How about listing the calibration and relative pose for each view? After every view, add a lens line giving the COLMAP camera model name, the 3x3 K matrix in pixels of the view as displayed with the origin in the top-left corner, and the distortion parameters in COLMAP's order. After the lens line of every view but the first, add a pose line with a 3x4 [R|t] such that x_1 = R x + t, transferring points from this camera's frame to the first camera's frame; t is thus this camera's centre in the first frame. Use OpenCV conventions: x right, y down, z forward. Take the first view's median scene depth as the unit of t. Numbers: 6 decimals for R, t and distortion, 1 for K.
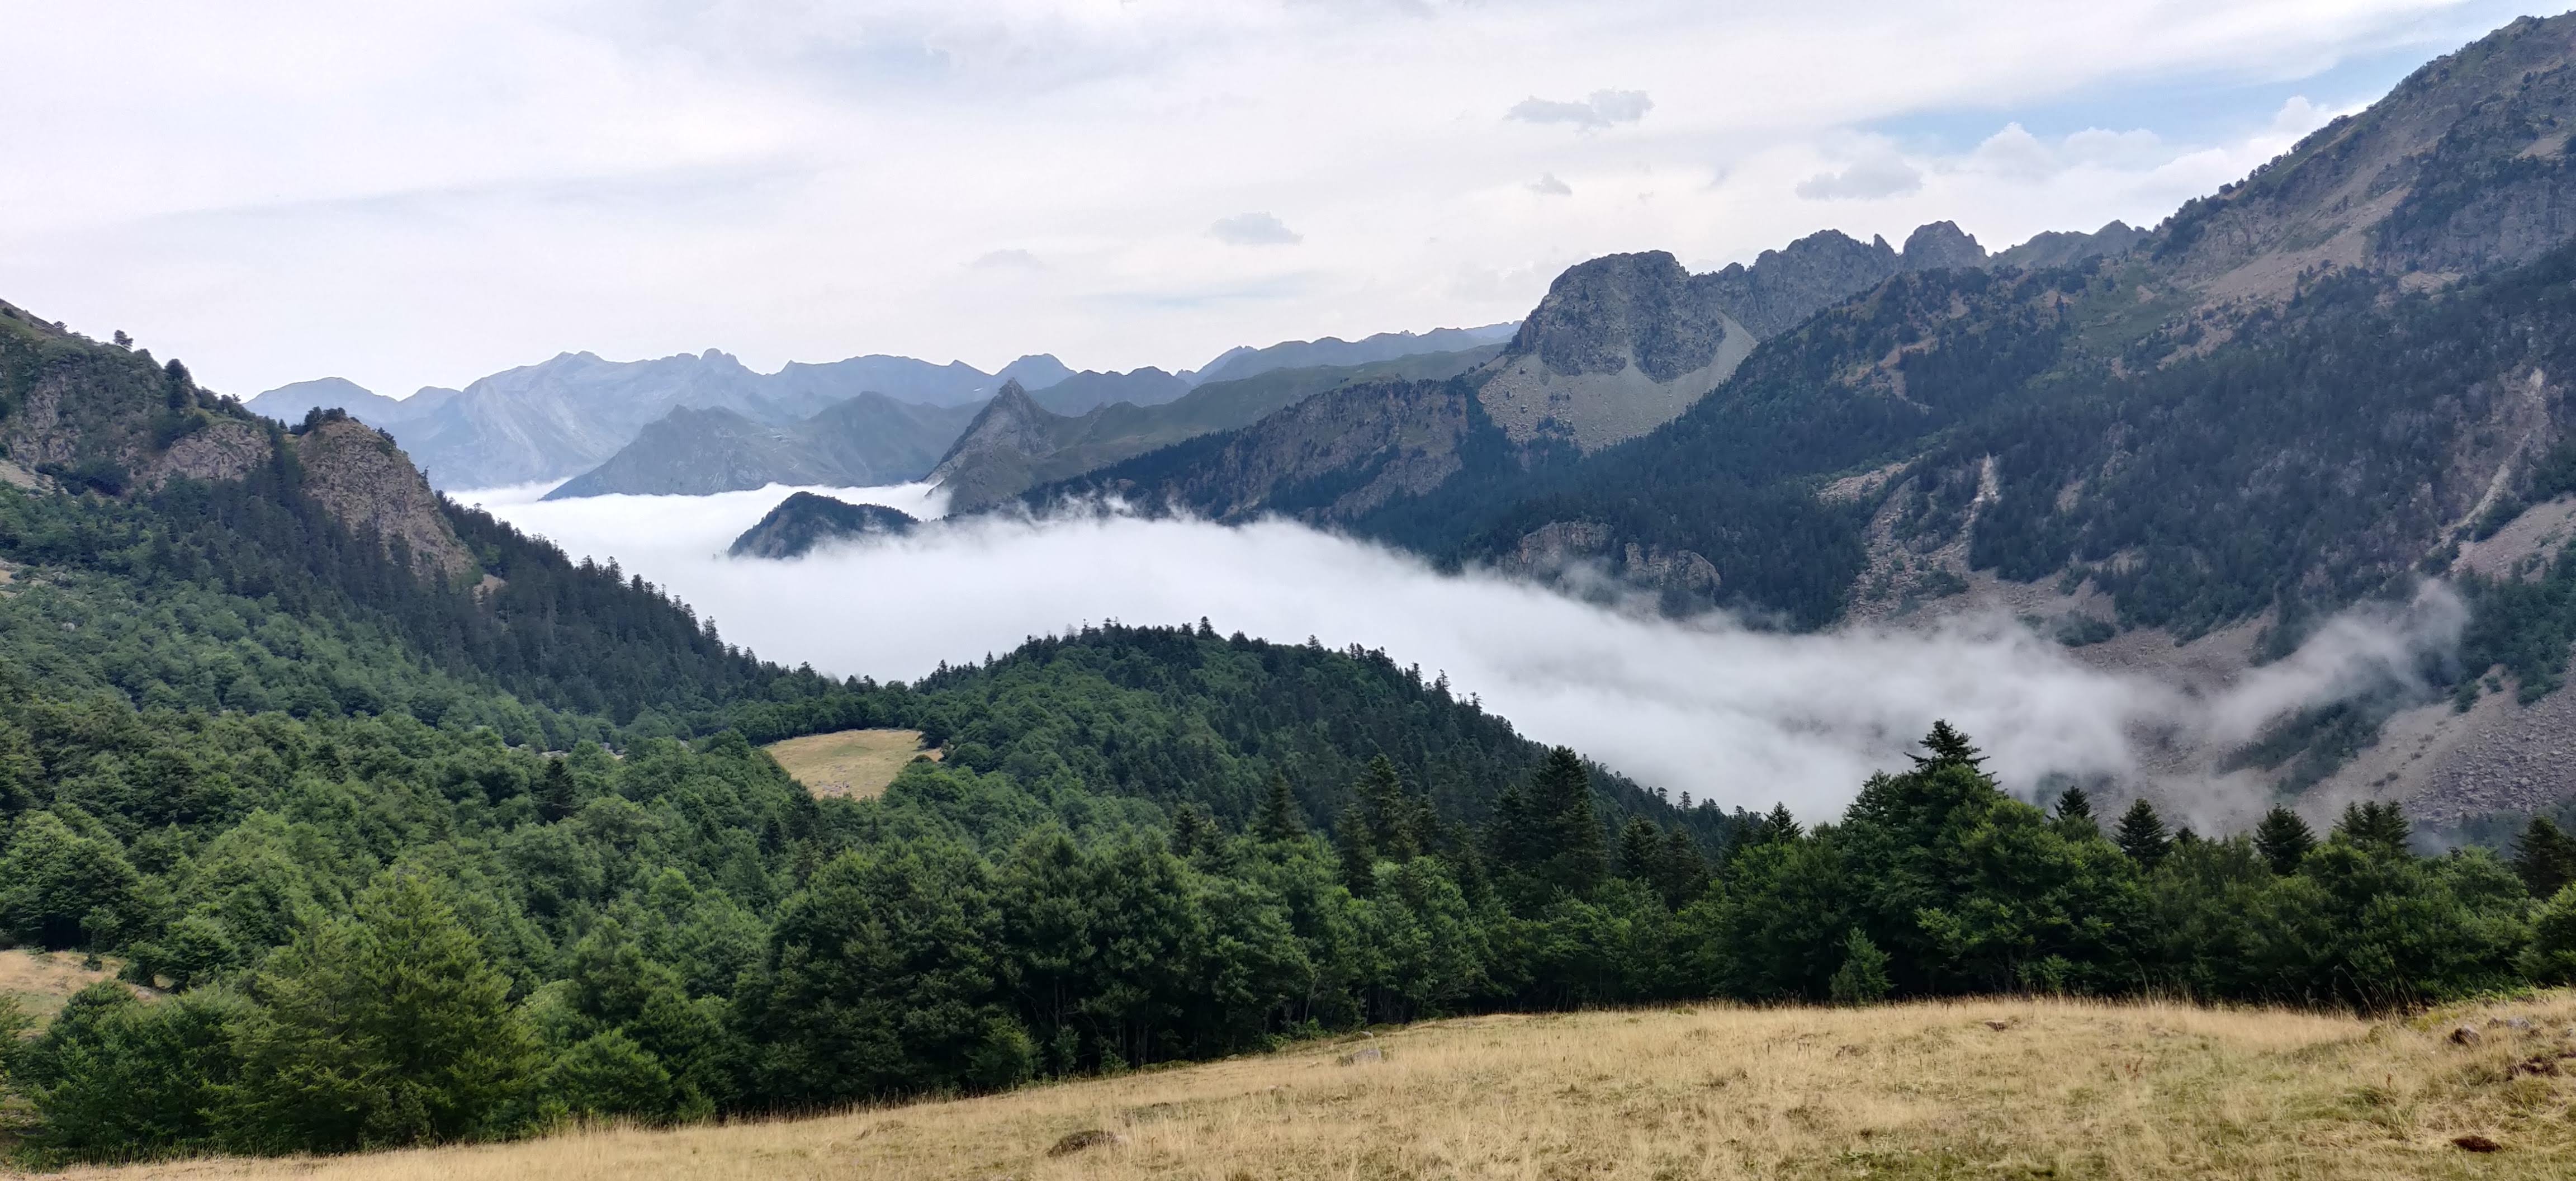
lens RADIAL K [[1912.8, 0, 1350.5], [0, 1912.8, 663.4], [0, 0, 1]] dist [-0.042956, 0.069170]
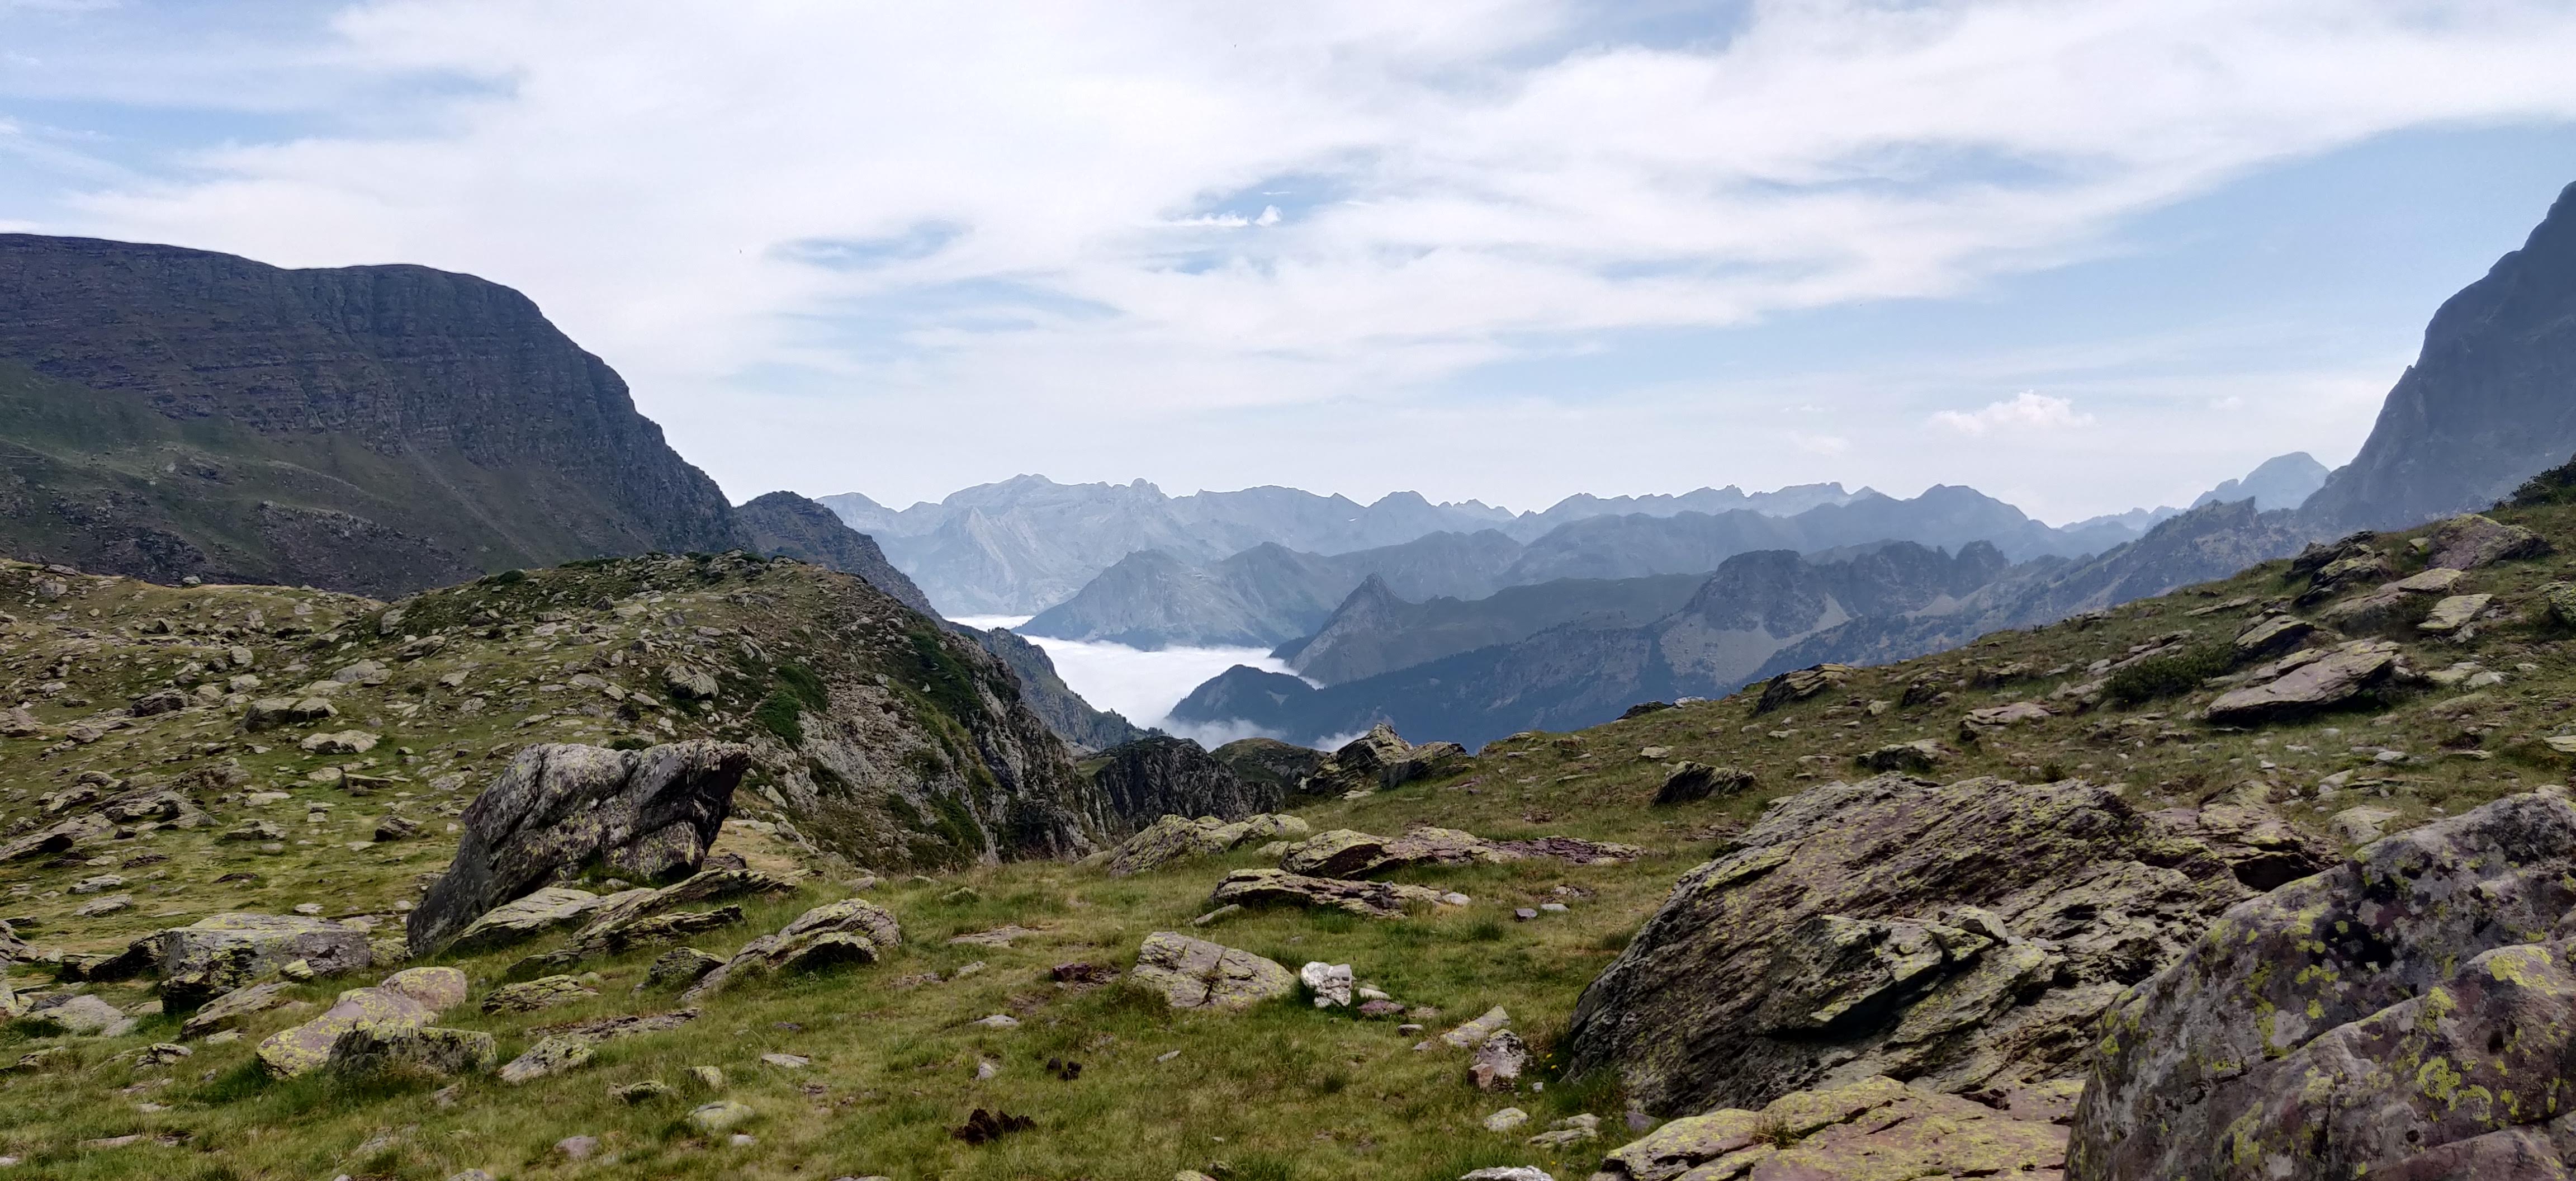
lens RADIAL K [[2003.2, 0, 1285.1], [0, 2003.2, 587.2], [0, 0, 1]] dist [0.000341, 0.000810]
pose [[0.973434, 0.058605, -0.221341, 0.127020], [-0.076267, 0.994477, -0.072105, -0.039538], [0.215893, 0.087070, 0.972527, -0.671158]]
